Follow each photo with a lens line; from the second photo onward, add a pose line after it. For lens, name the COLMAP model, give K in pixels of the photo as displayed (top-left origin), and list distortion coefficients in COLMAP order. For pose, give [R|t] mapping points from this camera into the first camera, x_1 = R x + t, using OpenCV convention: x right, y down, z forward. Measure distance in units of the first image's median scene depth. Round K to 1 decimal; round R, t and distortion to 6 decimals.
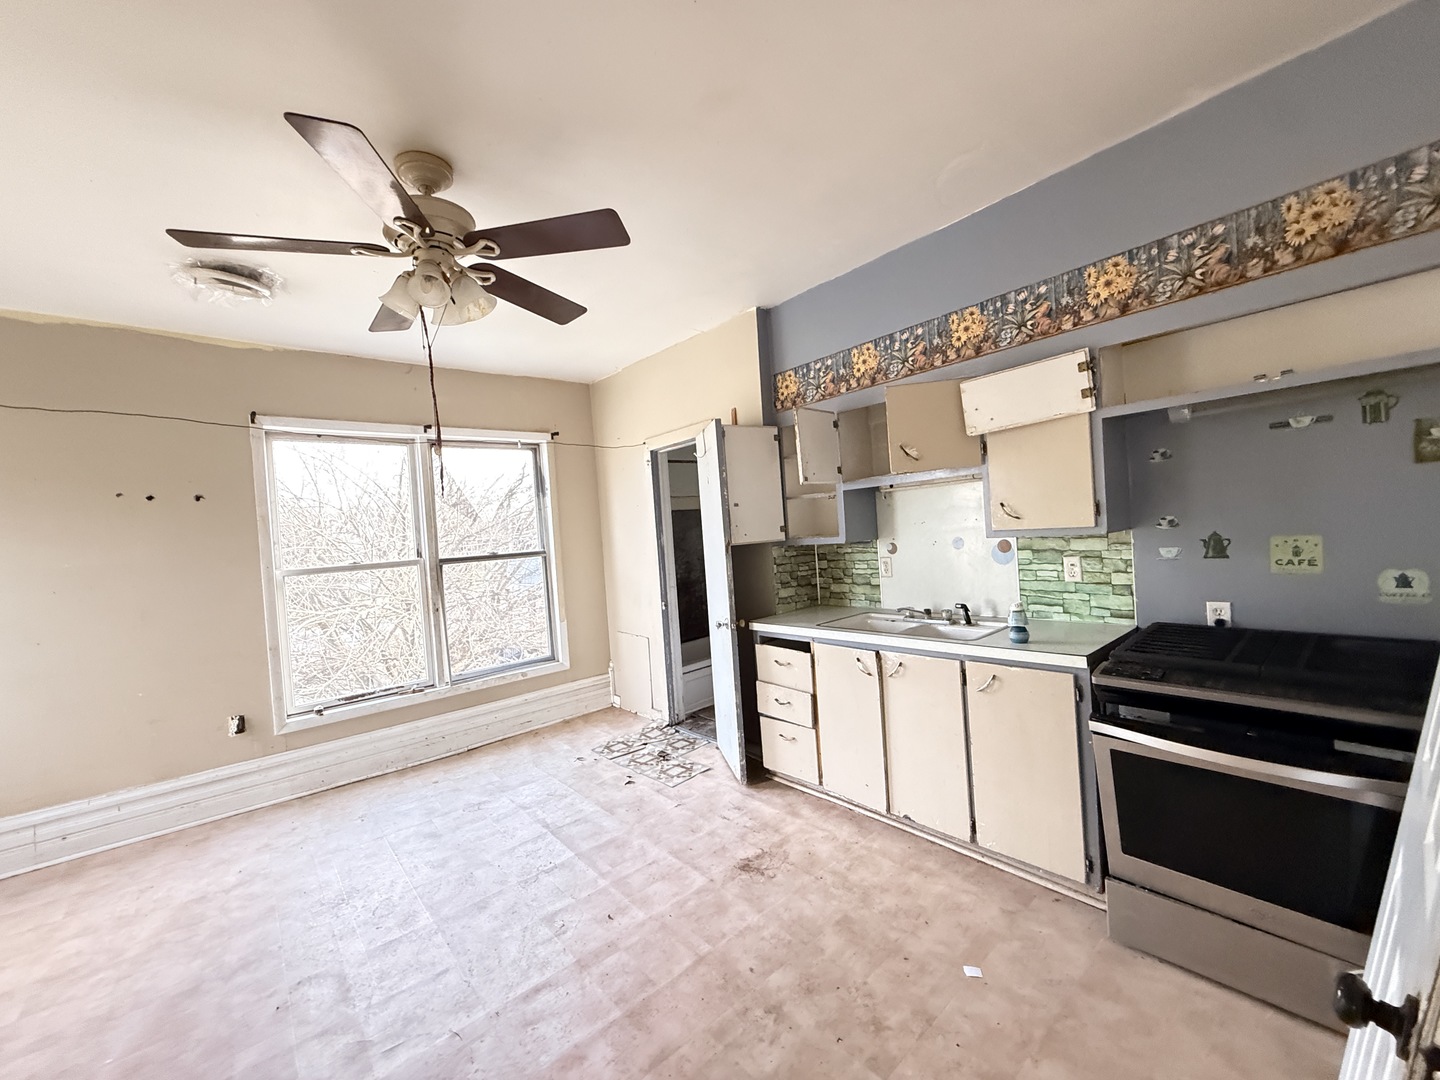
lens RADIAL K [[572.8, 0, 712.4], [0, 572.8, 539.7], [0, 0, 1]] dist [-0.000176, 0.000404]
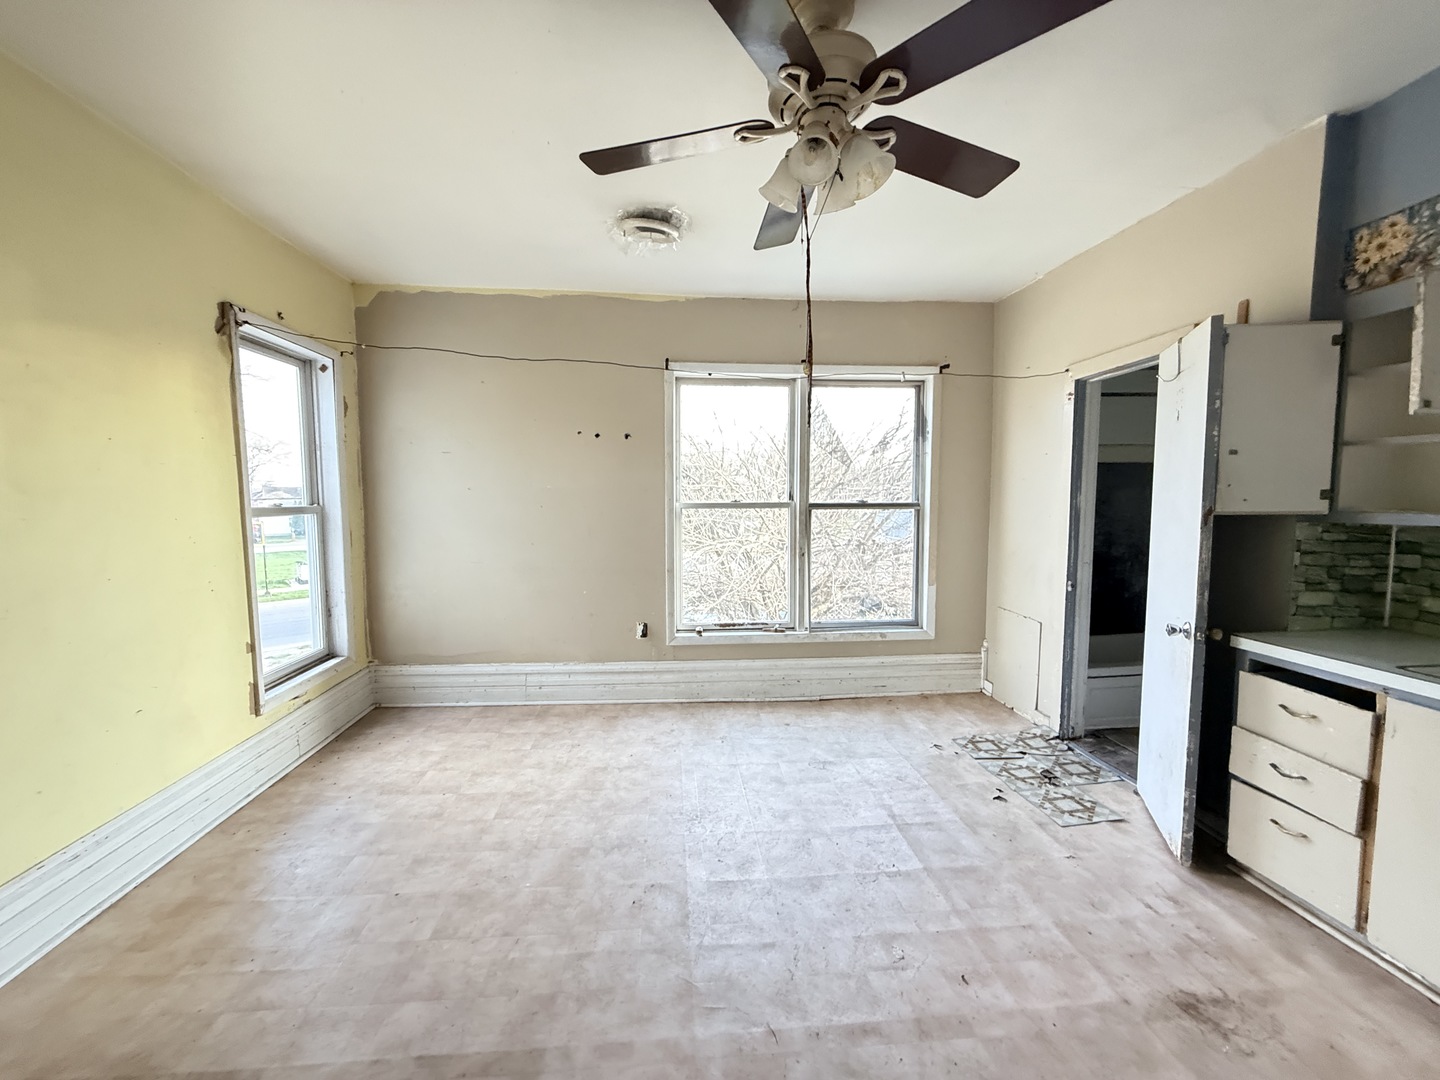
lens RADIAL K [[572.8, 0, 714.4], [0, 572.8, 540.2], [0, 0, 1]] dist [-0.000176, 0.000404]
pose [[0.811057, 0.110810, -0.574376, -0.050857], [-0.062546, 0.992693, 0.103194, 0.007368], [0.581614, -0.047772, 0.812061, 0.140342]]
